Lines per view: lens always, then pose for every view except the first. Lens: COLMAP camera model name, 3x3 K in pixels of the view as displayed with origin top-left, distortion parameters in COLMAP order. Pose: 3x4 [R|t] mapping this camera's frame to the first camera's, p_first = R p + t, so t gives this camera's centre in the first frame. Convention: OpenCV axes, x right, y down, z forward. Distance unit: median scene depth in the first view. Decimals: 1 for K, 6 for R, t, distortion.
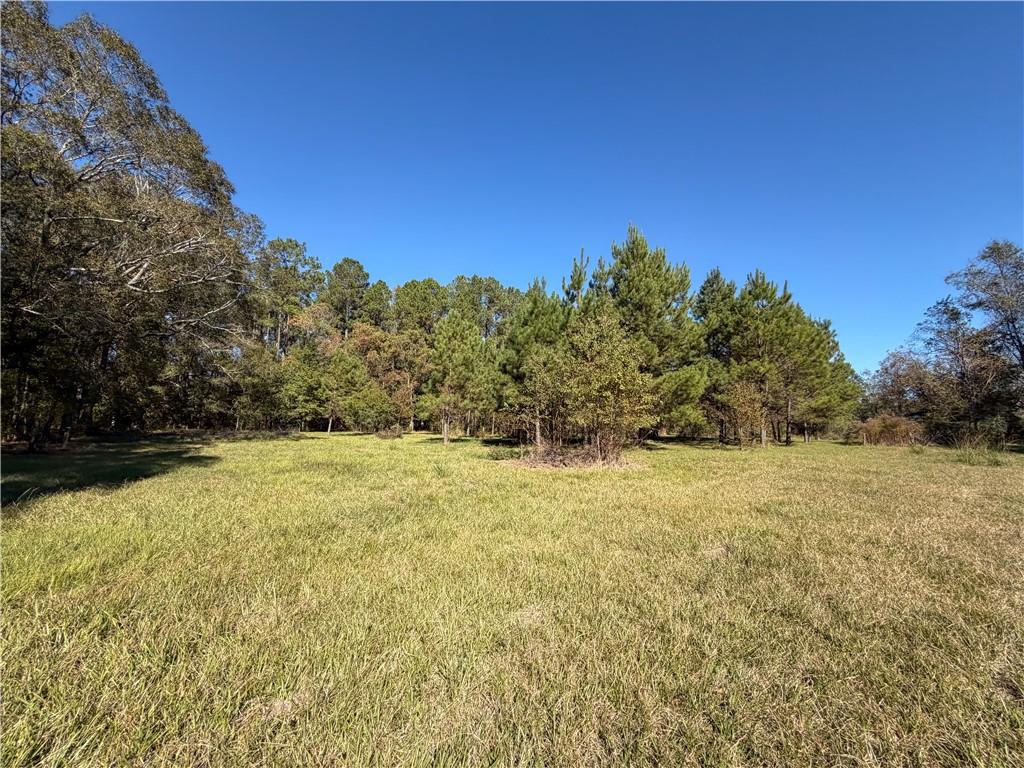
lens RADIAL K [[406.8, 0, 509.4], [0, 406.8, 384.8], [0, 0, 1]] dist [0.001449, 0.000170]
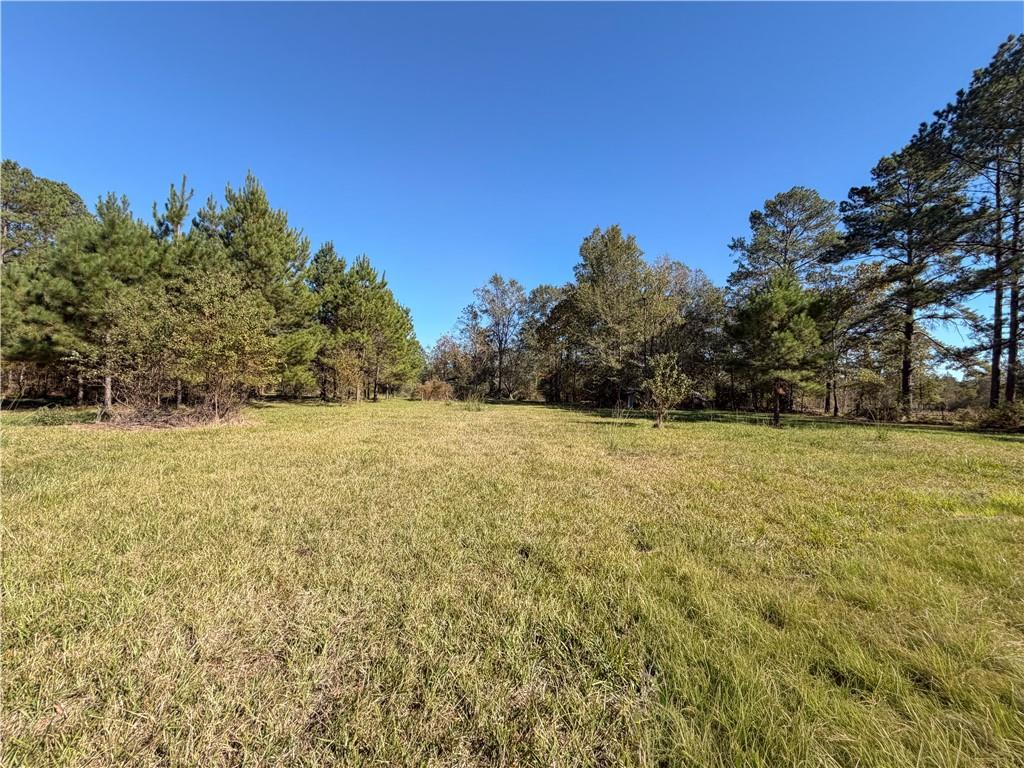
lens RADIAL K [[406.8, 0, 509.4], [0, 406.8, 384.8], [0, 0, 1]] dist [0.001449, 0.000170]
pose [[0.604229, 0.017658, 0.796615, -0.074393], [-0.097633, 0.993862, 0.052024, -0.010612], [-0.790806, -0.109211, 0.602244, -0.089126]]
